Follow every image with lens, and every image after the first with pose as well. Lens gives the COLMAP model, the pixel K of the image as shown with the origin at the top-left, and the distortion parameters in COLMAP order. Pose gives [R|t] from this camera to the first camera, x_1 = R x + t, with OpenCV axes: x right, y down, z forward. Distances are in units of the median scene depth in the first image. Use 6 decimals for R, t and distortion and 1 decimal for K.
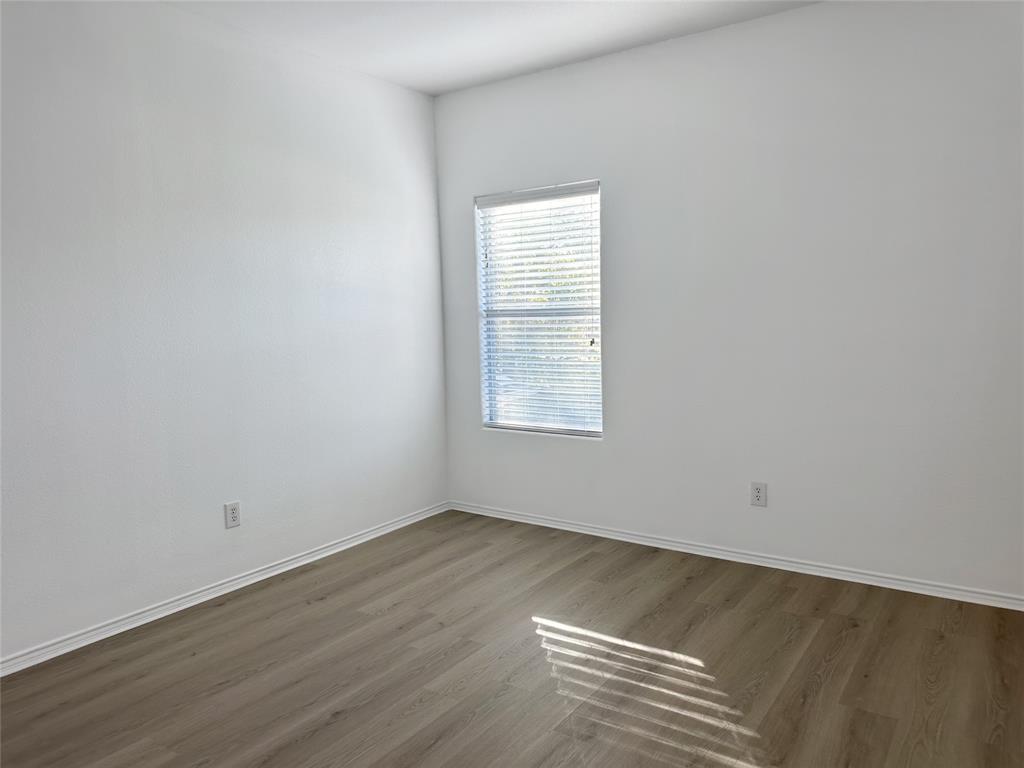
lens RADIAL K [[732.2, 0, 512.0], [0, 732.2, 384.0], [0, 0, 1]] dist [0.001406, 0.000094]
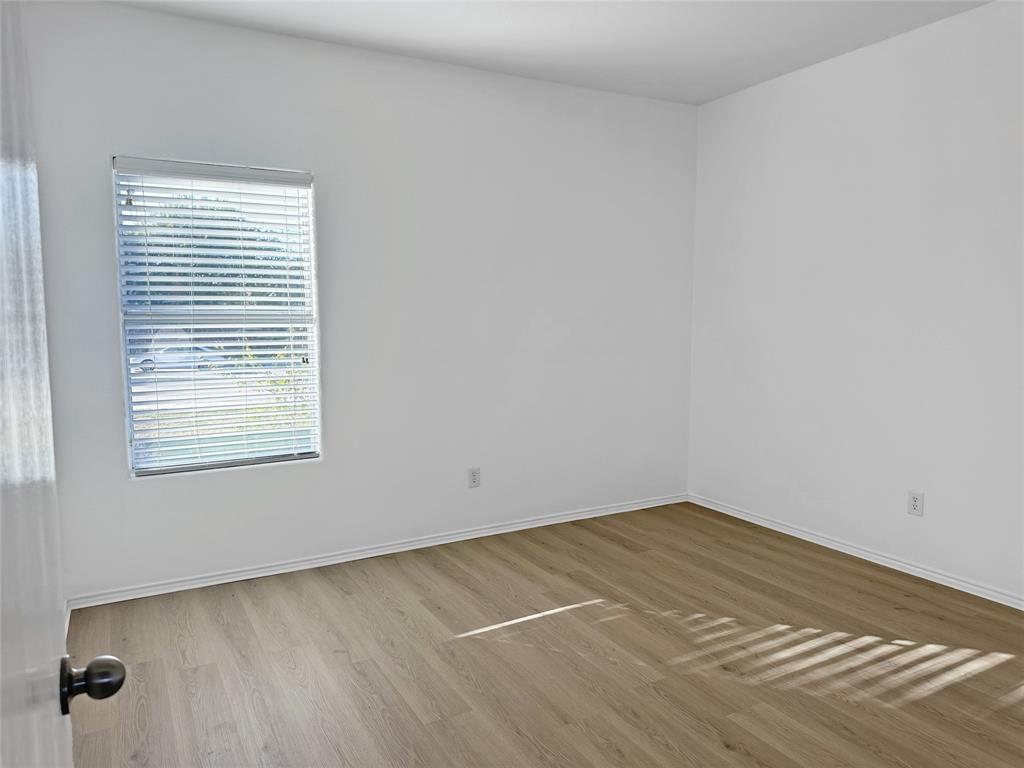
lens RADIAL K [[732.2, 0, 512.0], [0, 732.2, 384.0], [0, 0, 1]] dist [0.001406, 0.000094]
pose [[0.444046, -0.061848, 0.893867, -0.577637], [0.087004, 0.995877, 0.025685, -0.019869], [-0.891770, 0.066364, 0.447597, 0.376860]]
